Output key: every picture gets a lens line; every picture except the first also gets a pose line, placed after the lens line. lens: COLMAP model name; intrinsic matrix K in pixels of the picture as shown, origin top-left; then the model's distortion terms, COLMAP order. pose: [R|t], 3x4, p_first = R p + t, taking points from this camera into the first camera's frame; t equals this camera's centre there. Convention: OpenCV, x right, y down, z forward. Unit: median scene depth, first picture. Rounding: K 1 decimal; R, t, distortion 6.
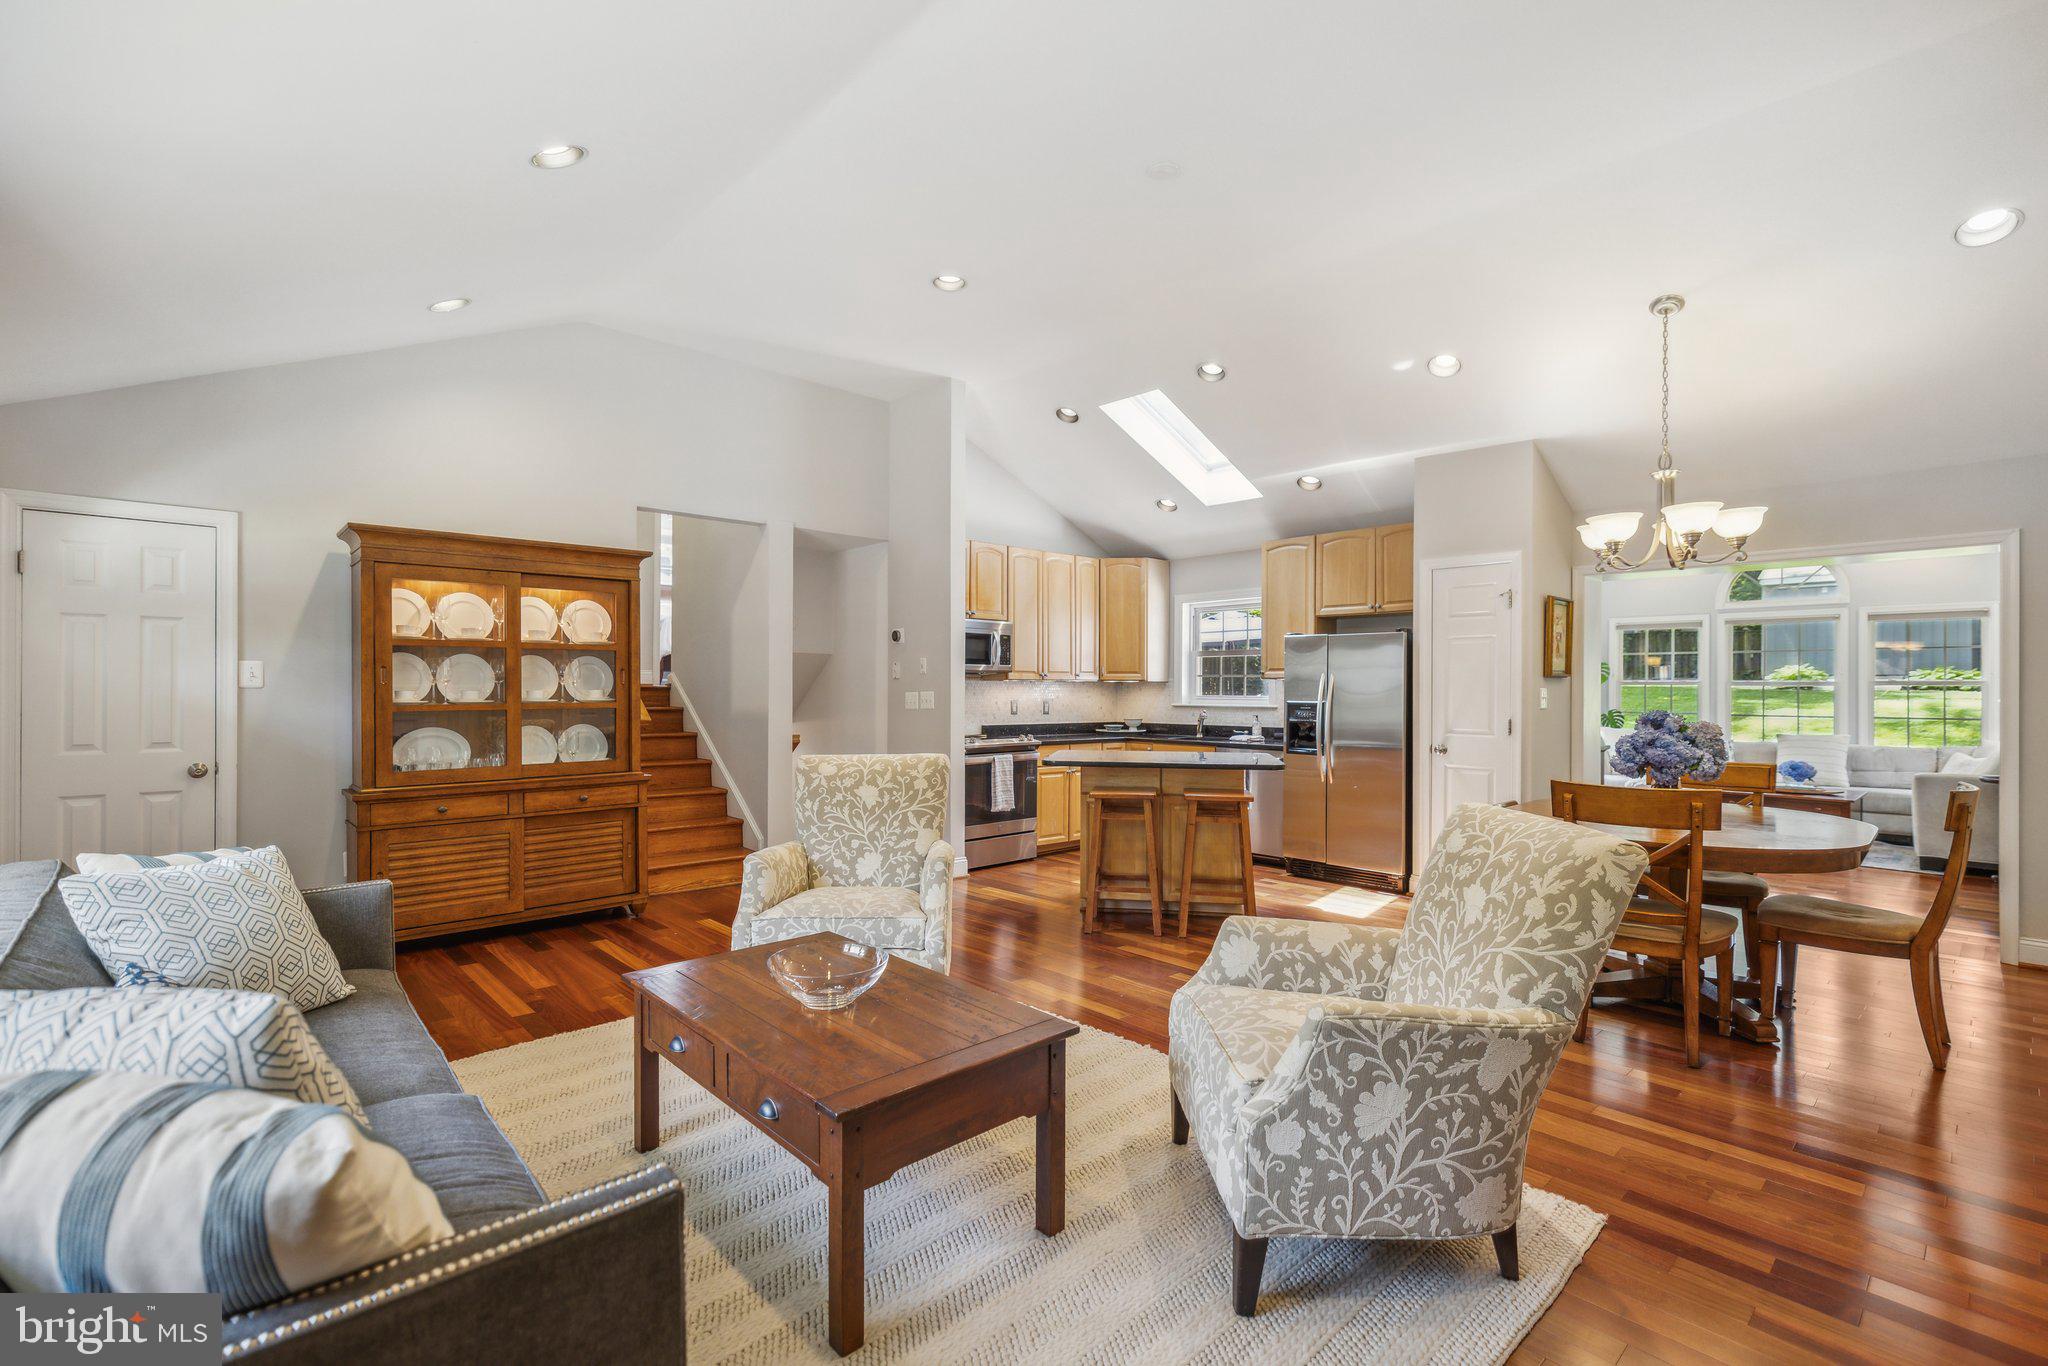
lens RADIAL K [[915.9, 0, 1019.5], [0, 915.9, 688.6], [0, 0, 1]] dist [0.000544, -0.000366]
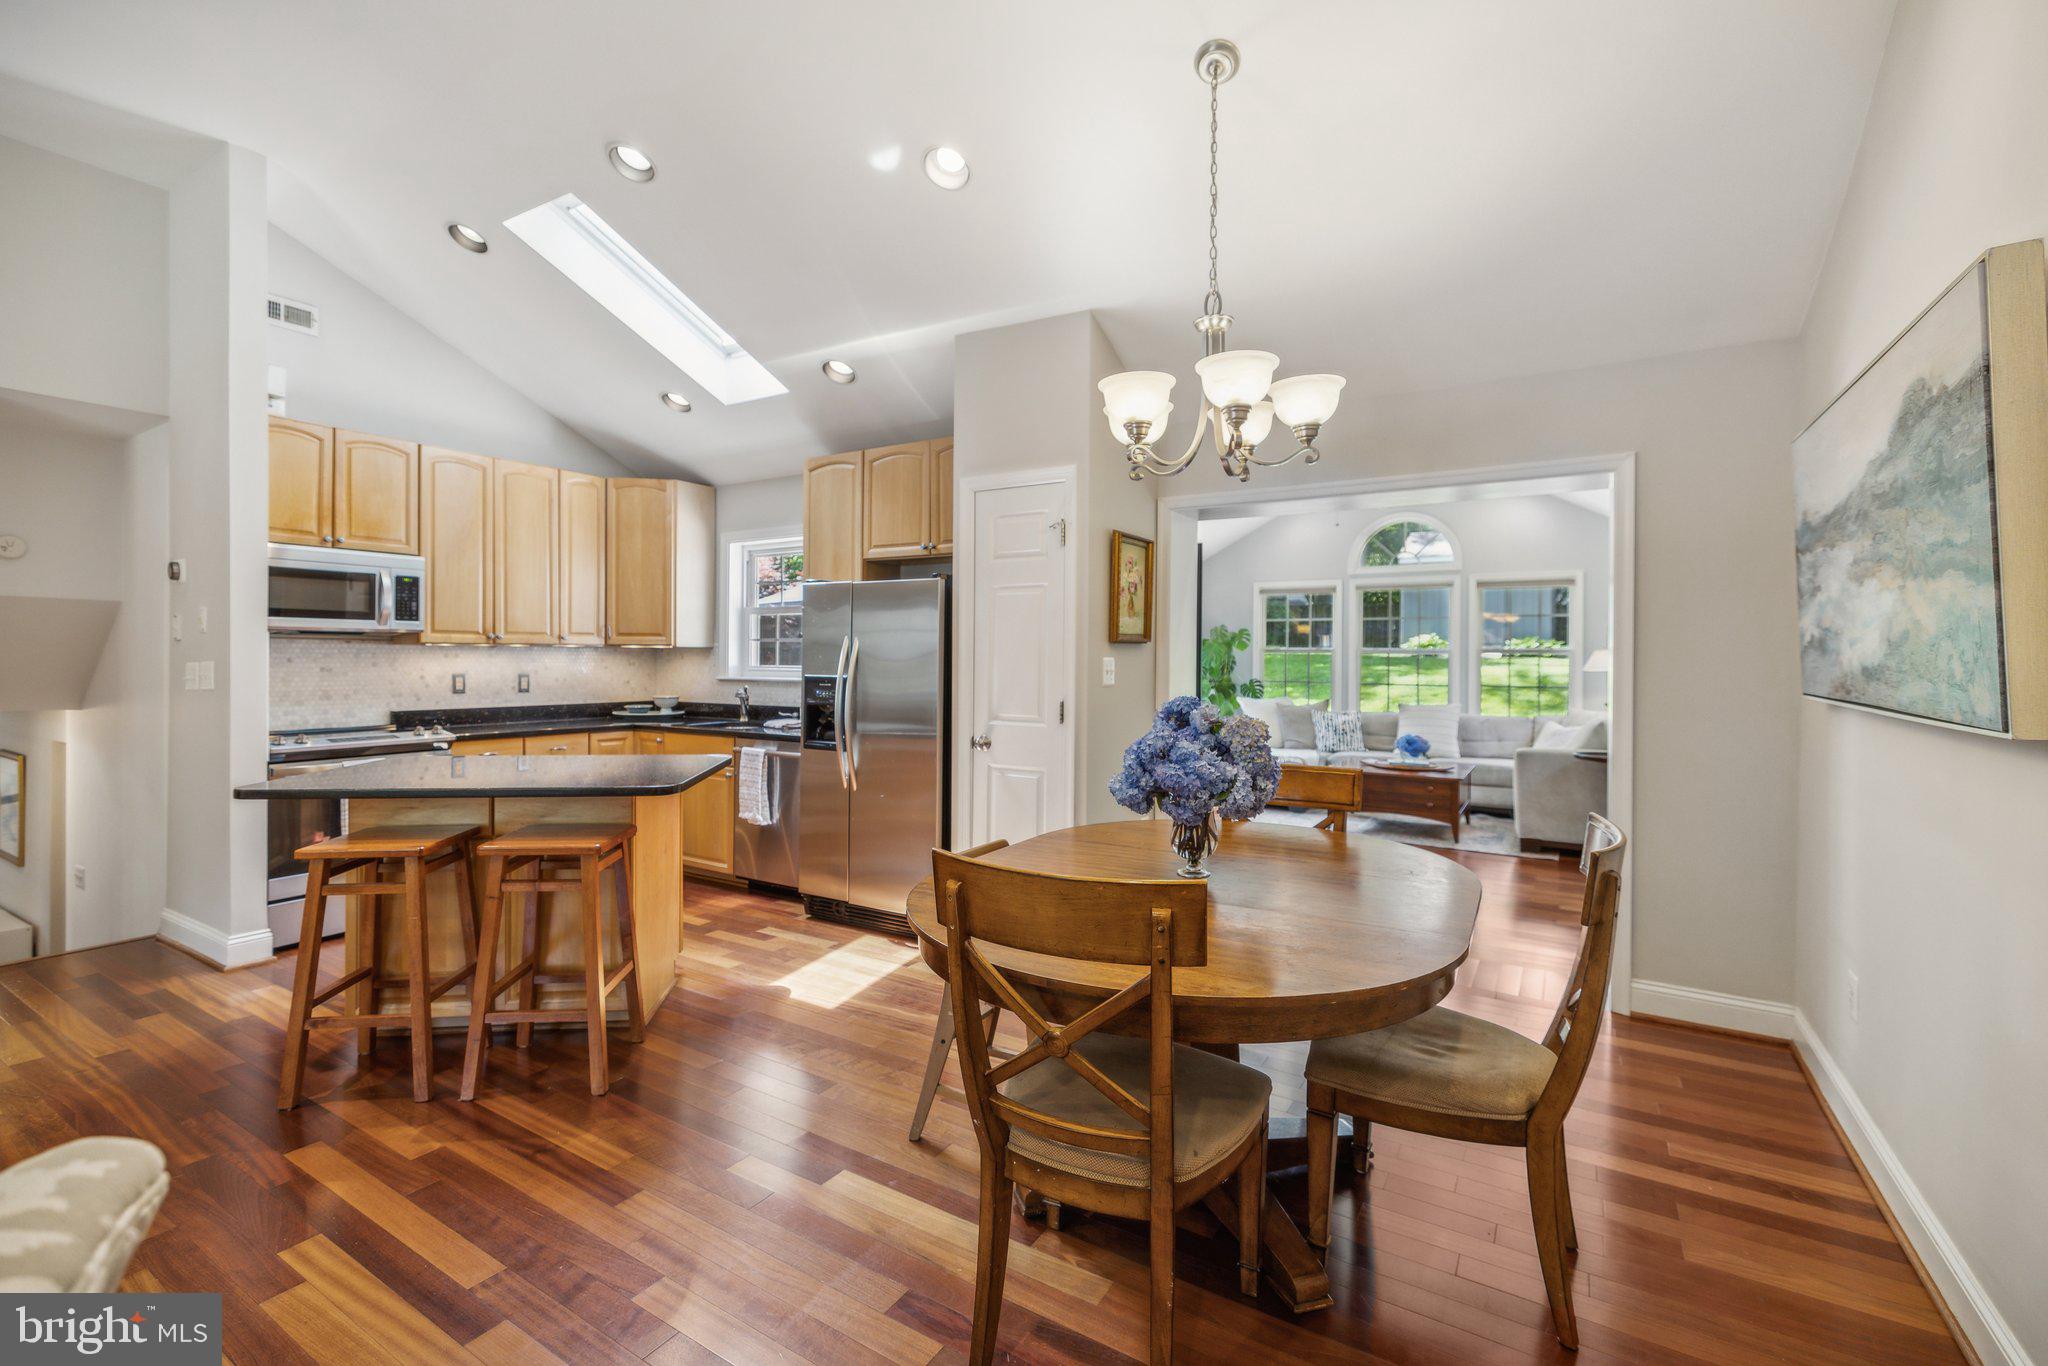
lens RADIAL K [[890.8, 0, 1021.0], [0, 890.8, 669.4], [0, 0, 1]] dist [0.000825, 0.000310]
pose [[0.962966, -0.003560, 0.269600, 0.248099], [-0.001018, 0.999858, 0.016841, -0.002216], [-0.269622, -0.016492, 0.962825, 0.264448]]
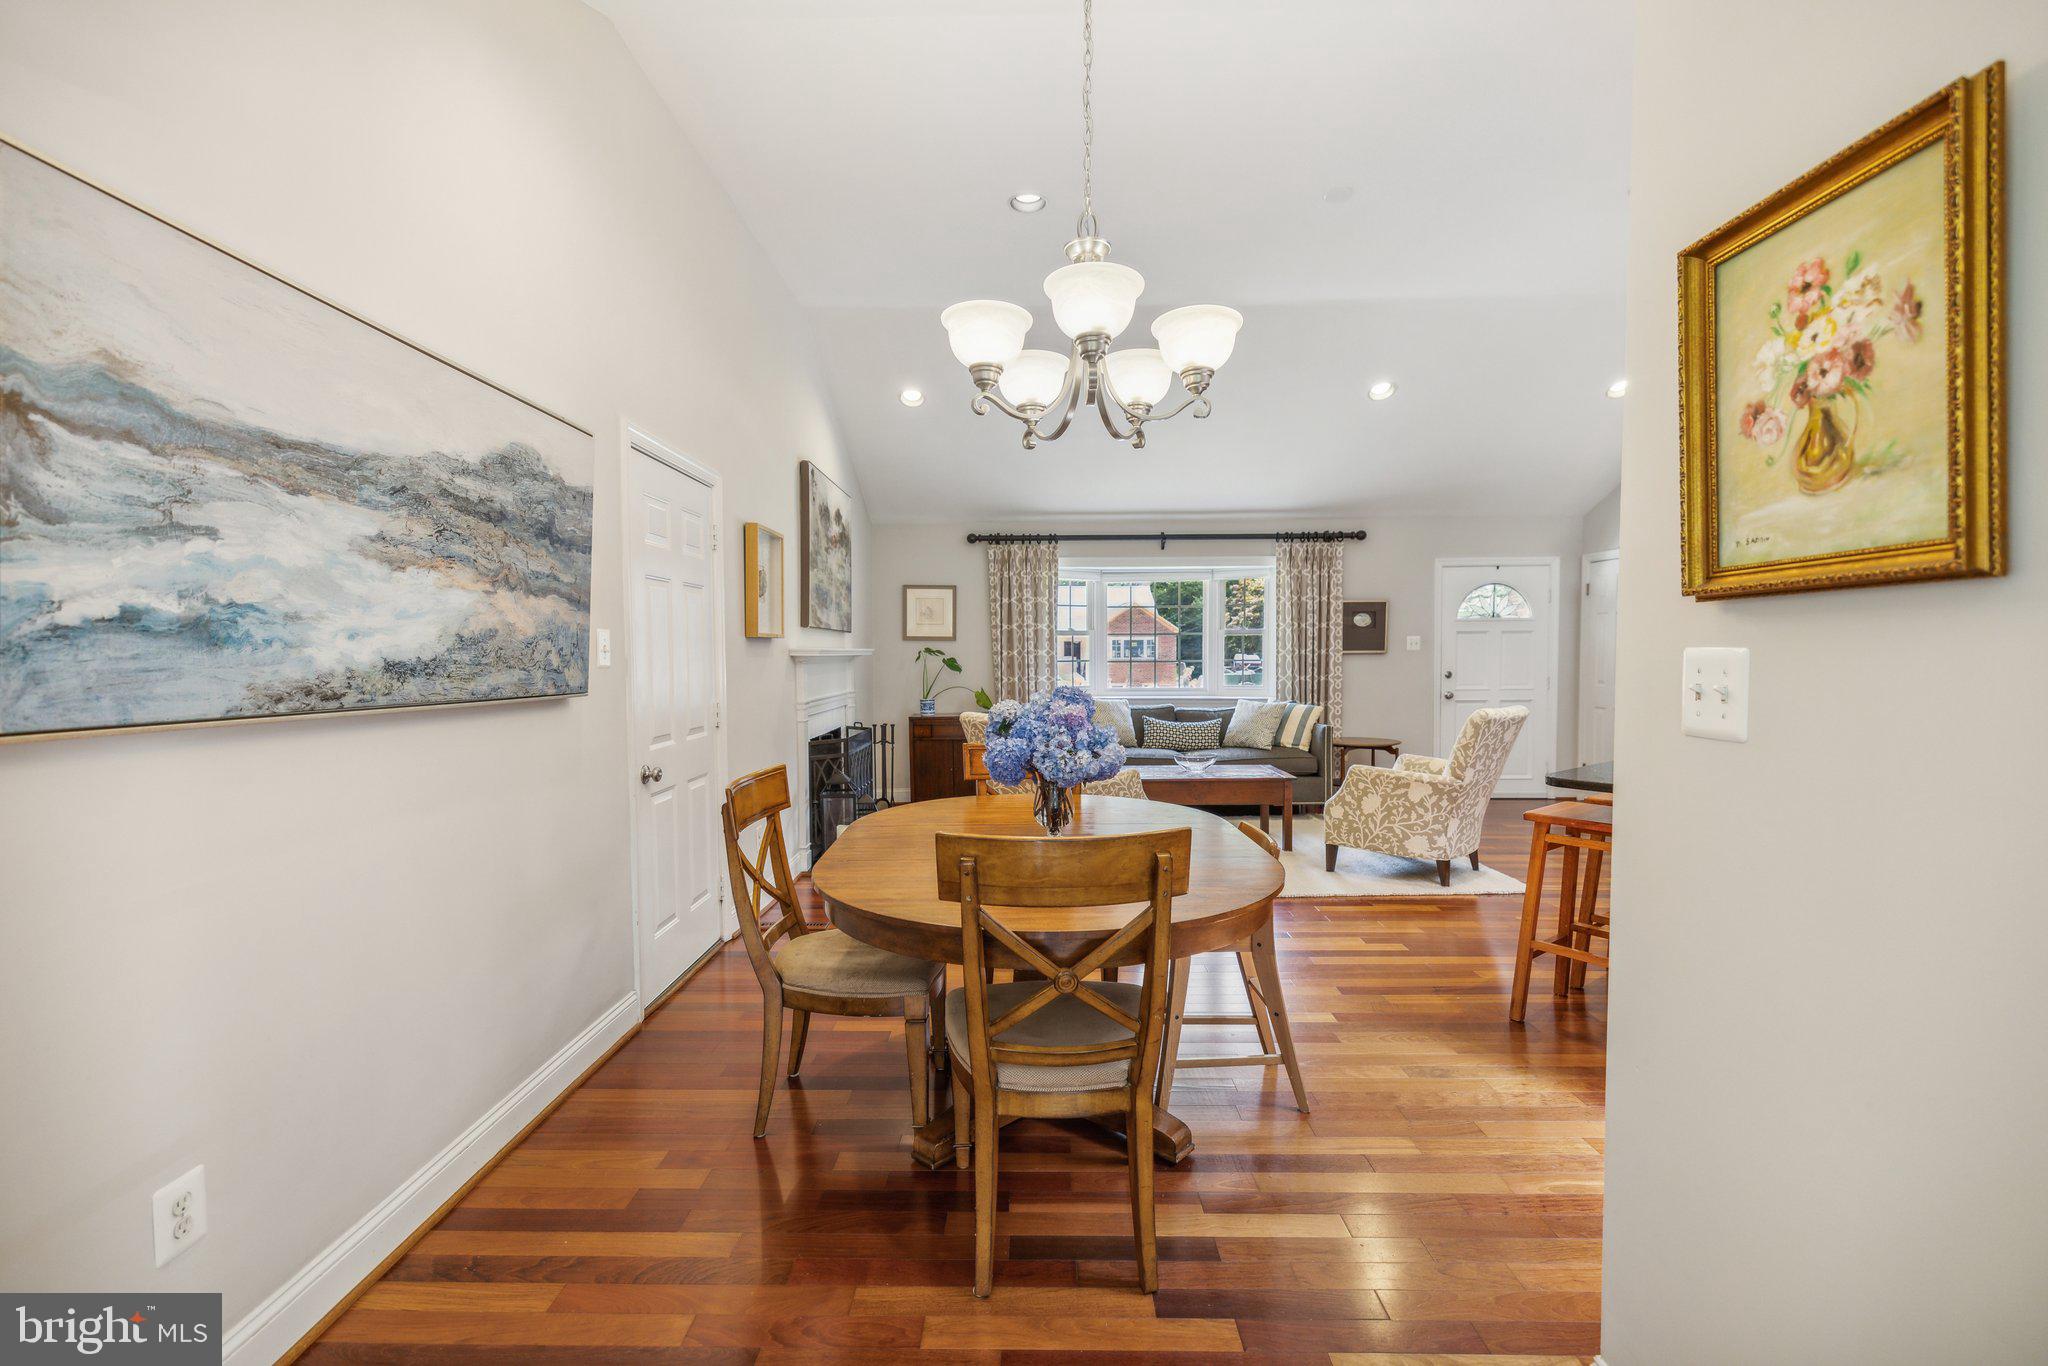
lens RADIAL K [[890.8, 0, 1021.0], [0, 890.8, 669.4], [0, 0, 1]] dist [0.000825, 0.000310]
pose [[-0.683694, 0.012128, -0.729668, 0.686057], [0.004661, 0.999914, 0.012252, 0.001803], [0.729754, 0.004975, -0.683692, 0.816378]]
